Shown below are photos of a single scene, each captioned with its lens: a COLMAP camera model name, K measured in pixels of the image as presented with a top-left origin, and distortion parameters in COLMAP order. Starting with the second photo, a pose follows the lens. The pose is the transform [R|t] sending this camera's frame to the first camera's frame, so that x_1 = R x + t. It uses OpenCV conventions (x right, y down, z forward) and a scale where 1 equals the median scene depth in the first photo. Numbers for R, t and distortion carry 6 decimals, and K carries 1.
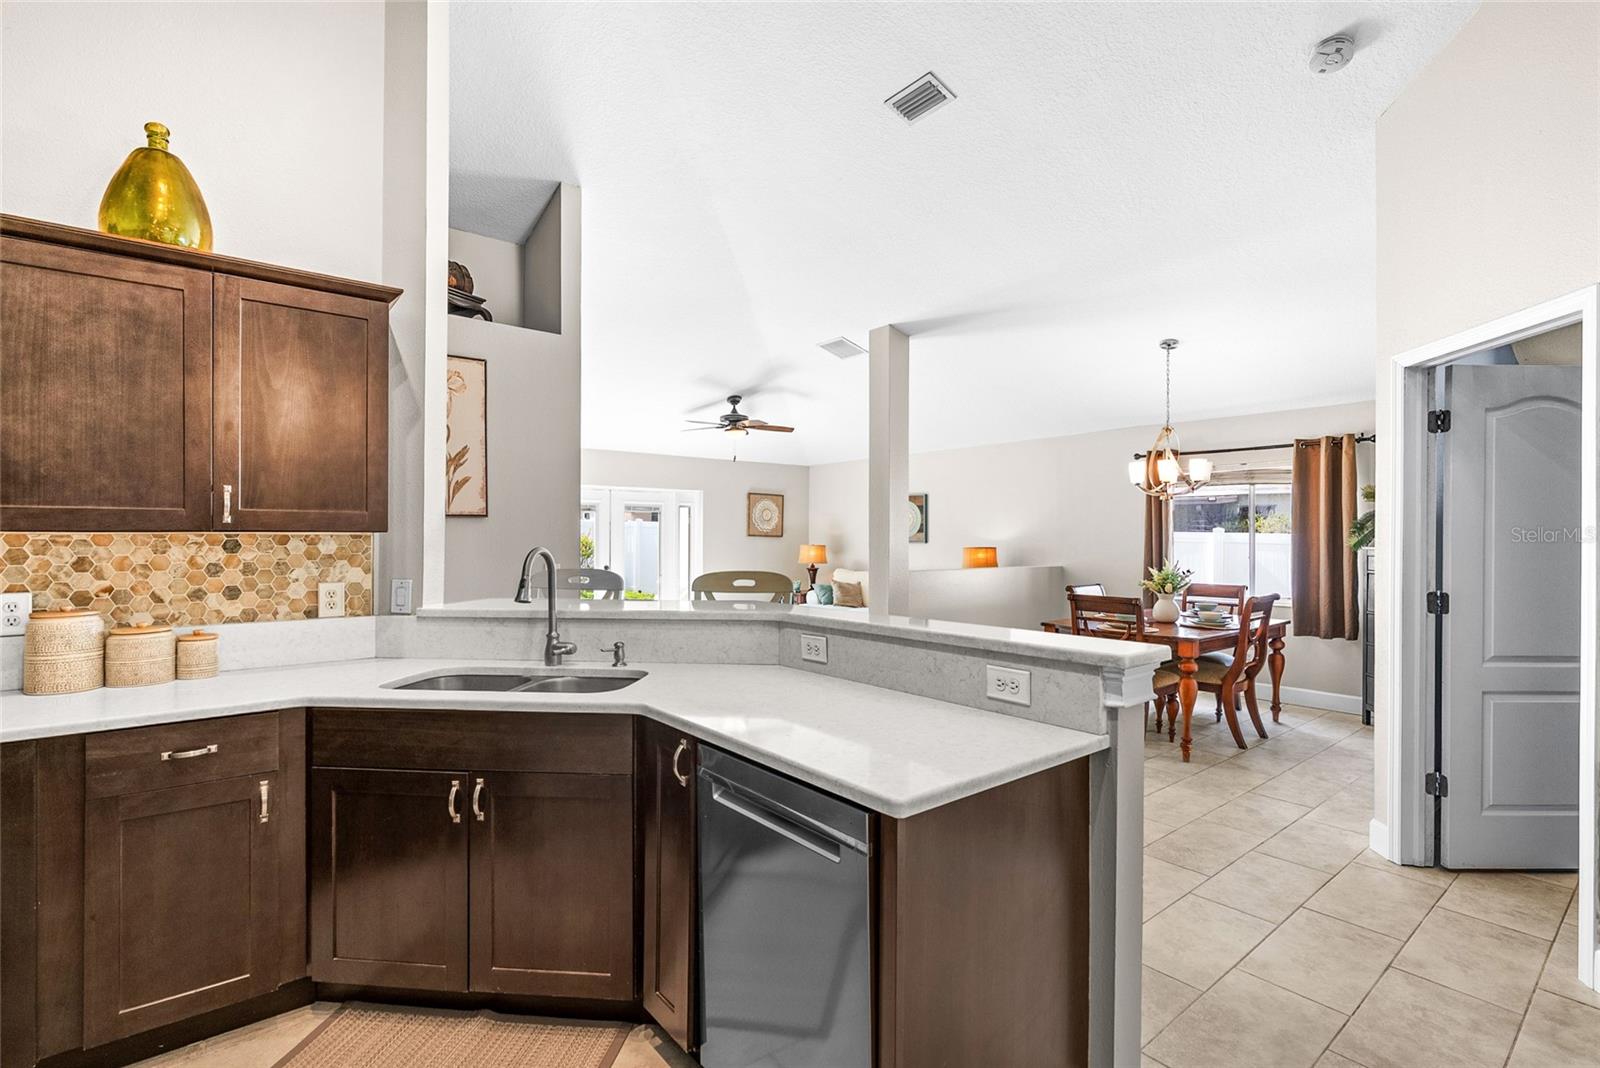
lens RADIAL K [[728.2, 0, 799.9], [0, 728.2, 537.3], [0, 0, 1]] dist [-0.004154, 0.001243]
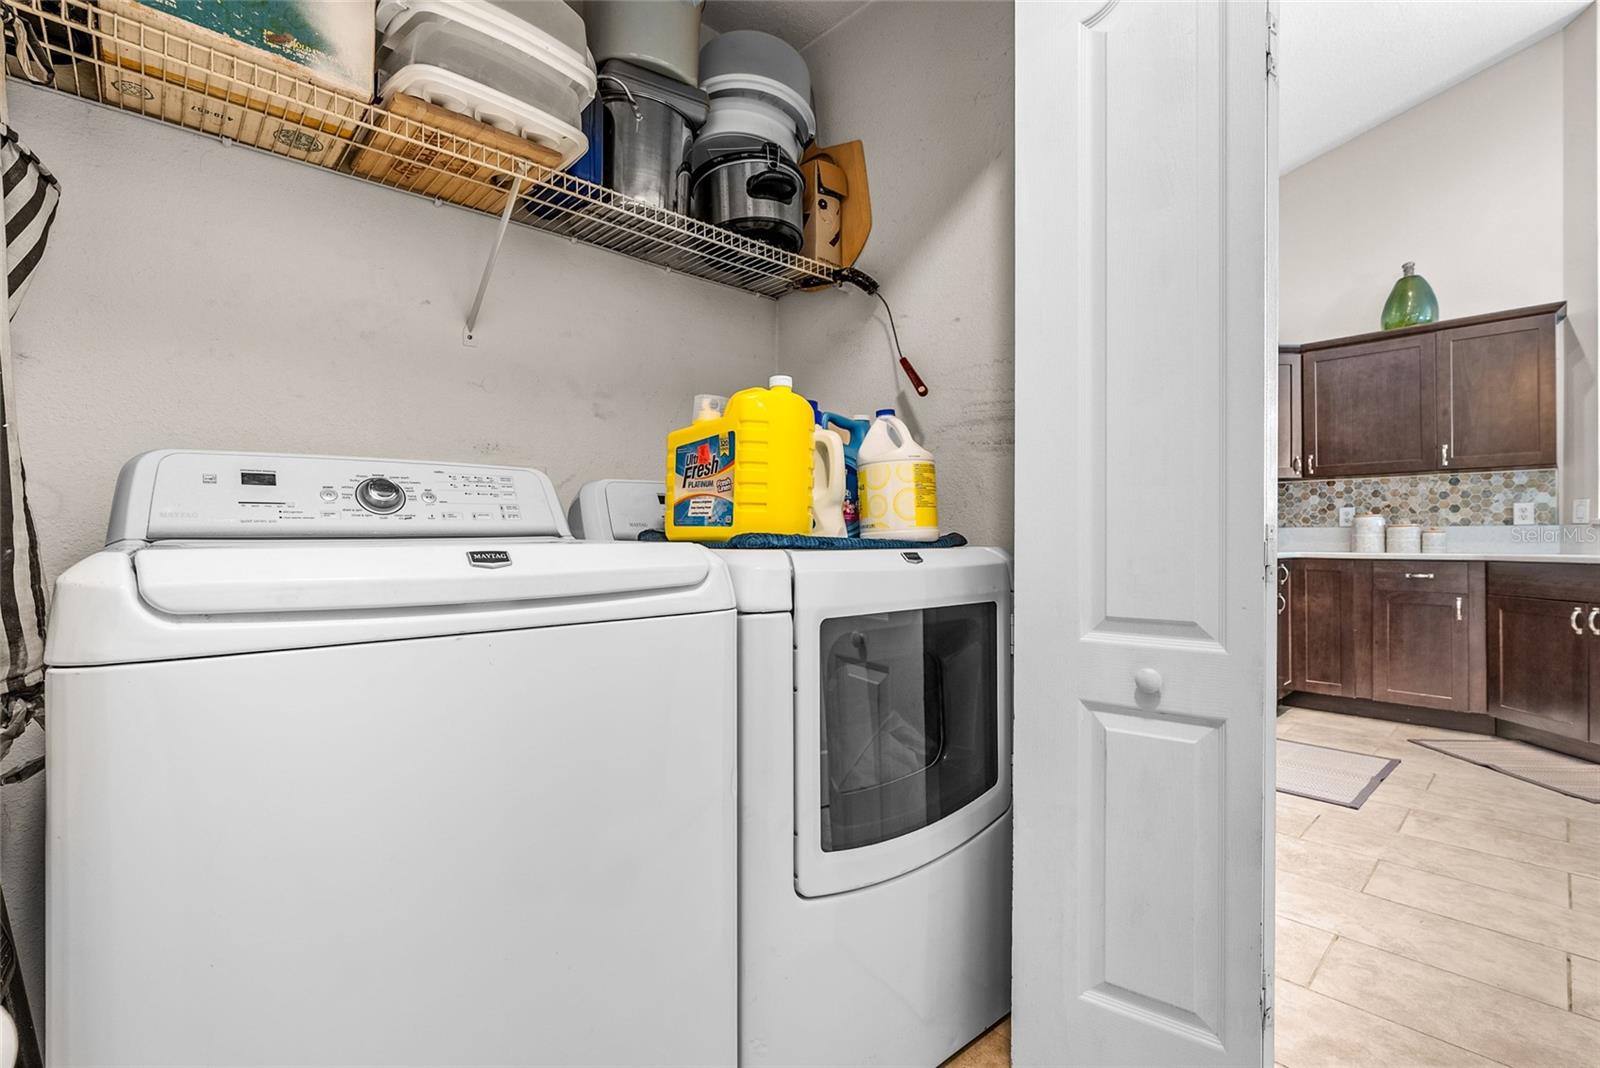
lens RADIAL K [[721.5, 0, 801.0], [0, 721.5, 531.9], [0, 0, 1]] dist [-0.003893, 0.000832]
pose [[0.082248, -0.009599, -0.996566, 0.771187], [-0.000604, 0.999953, -0.009681, 0.144929], [0.996612, 0.001398, 0.082238, -0.669516]]
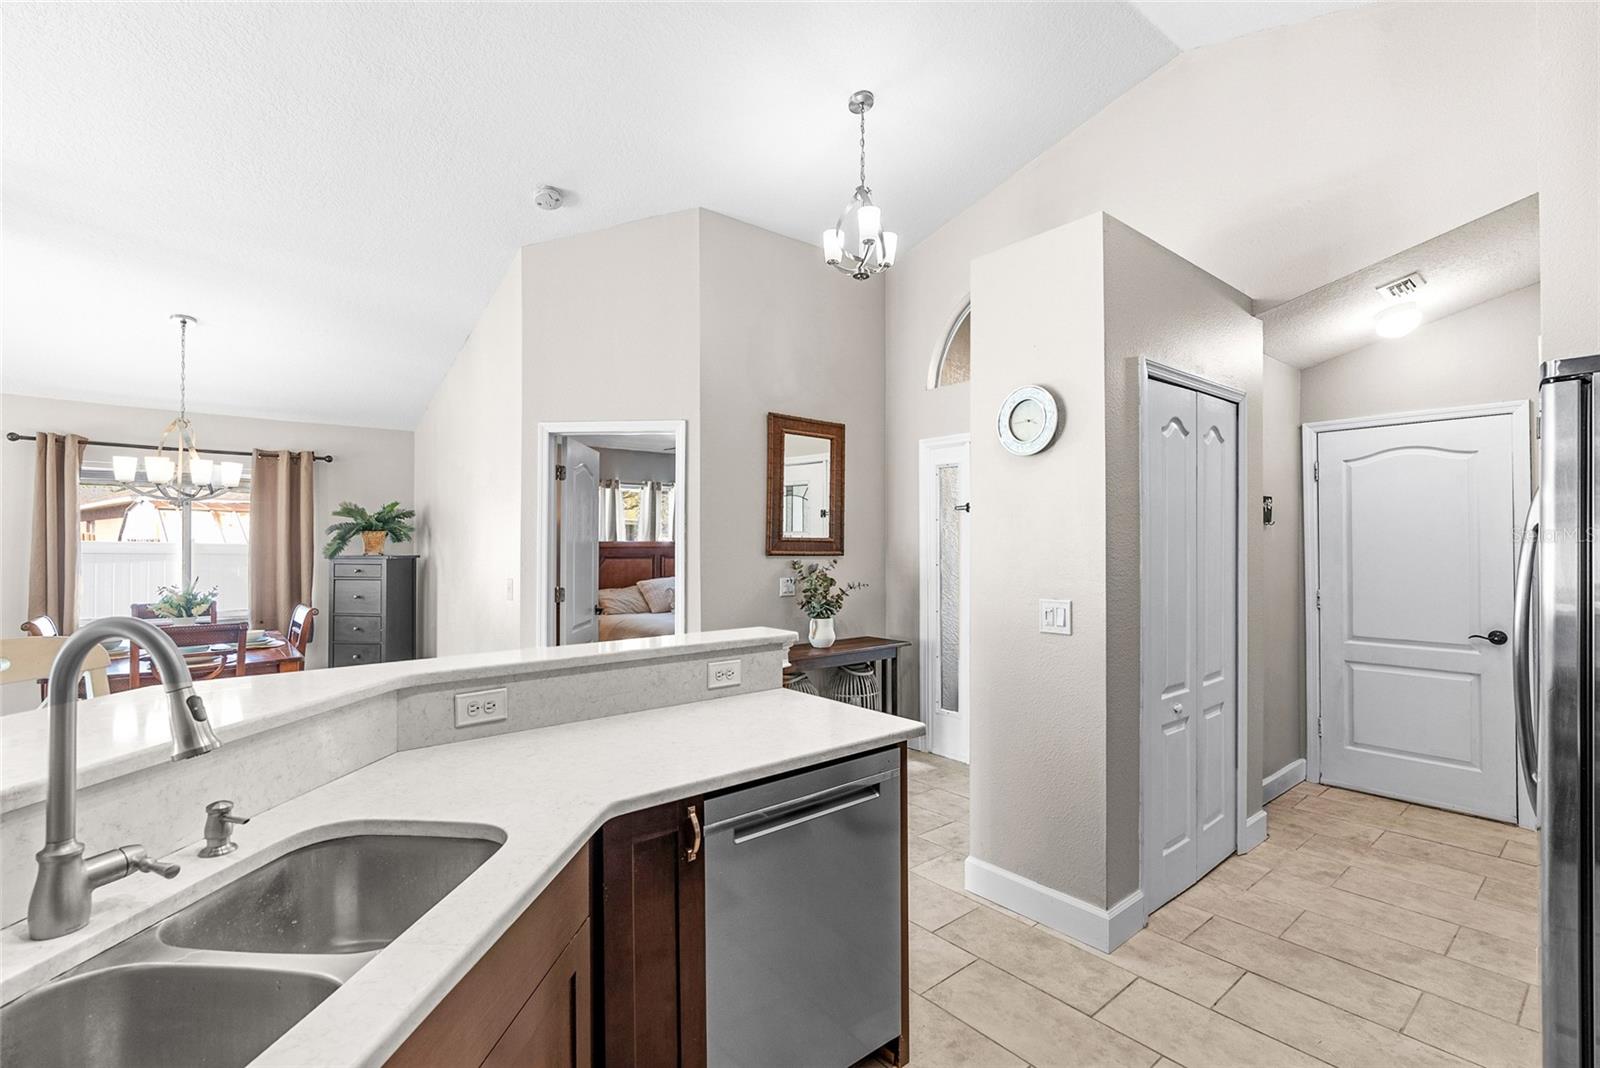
lens RADIAL K [[722.6, 0, 802.5], [0, 722.6, 536.3], [0, 0, 1]] dist [-0.004938, 0.000081]
pose [[-0.017815, 0.005342, 0.999827, -0.715989], [-0.002078, 0.999983, -0.005380, -0.026552], [-0.999839, -0.002174, -0.017804, 0.622443]]
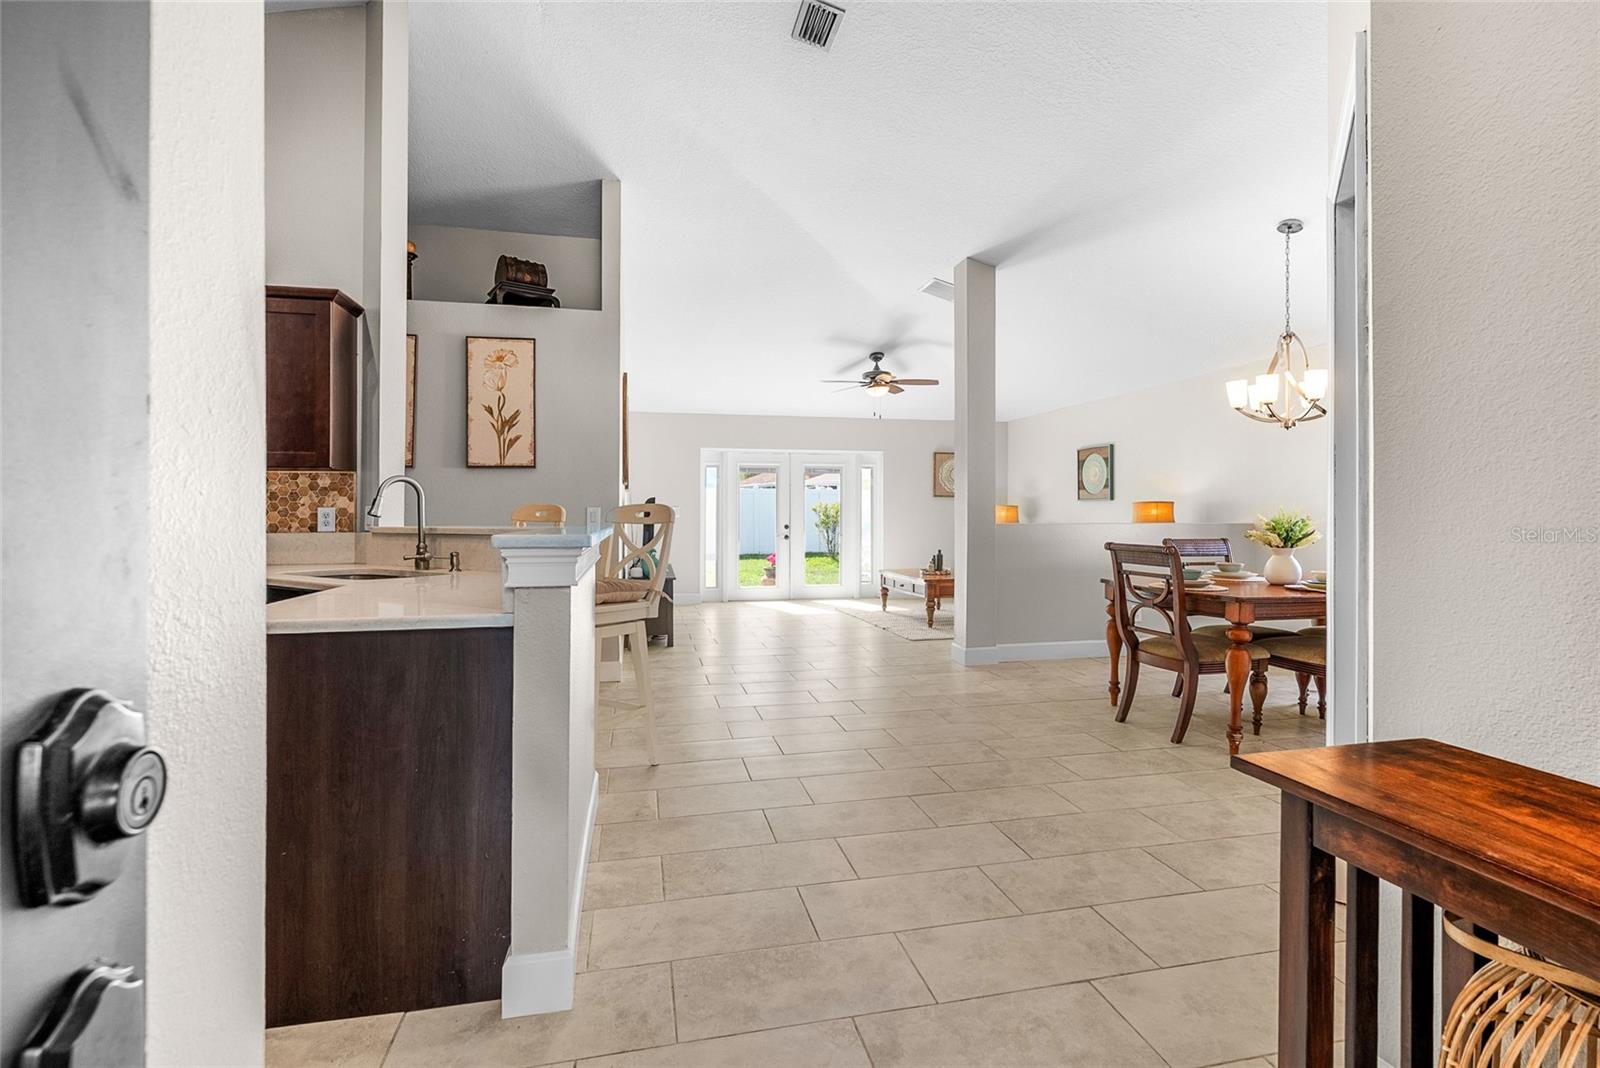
lens RADIAL K [[739.5, 0, 797.4], [0, 739.5, 506.7], [0, 0, 1]] dist [-0.003875, -0.000086]
pose [[0.897458, -0.008244, -0.441023, 0.809045], [0.004513, 0.999945, -0.009508, 0.081503], [0.441077, 0.006542, 0.897445, 0.139010]]
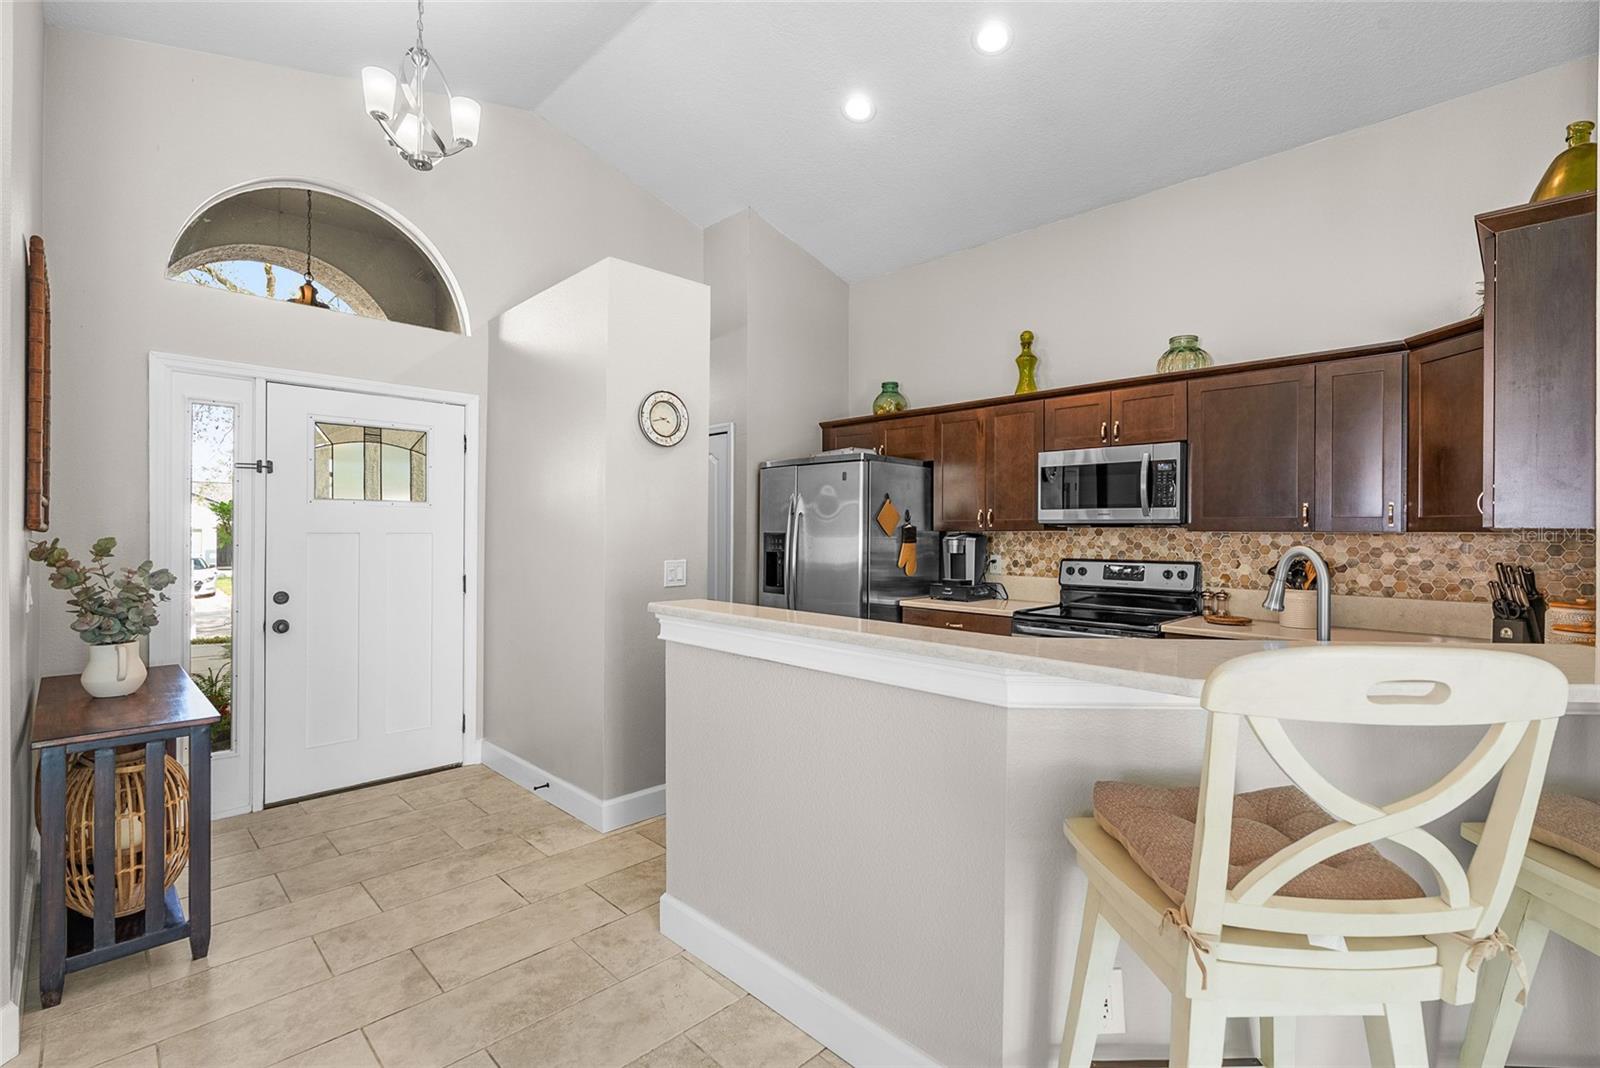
lens RADIAL K [[721.5, 0, 801.0], [0, 721.5, 531.9], [0, 0, 1]] dist [-0.003893, 0.000832]
pose [[-0.993830, -0.010403, -0.110426, 0.244147], [-0.010255, 0.999946, -0.001910, 0.005695], [0.110440, -0.000766, -0.993883, 1.630962]]
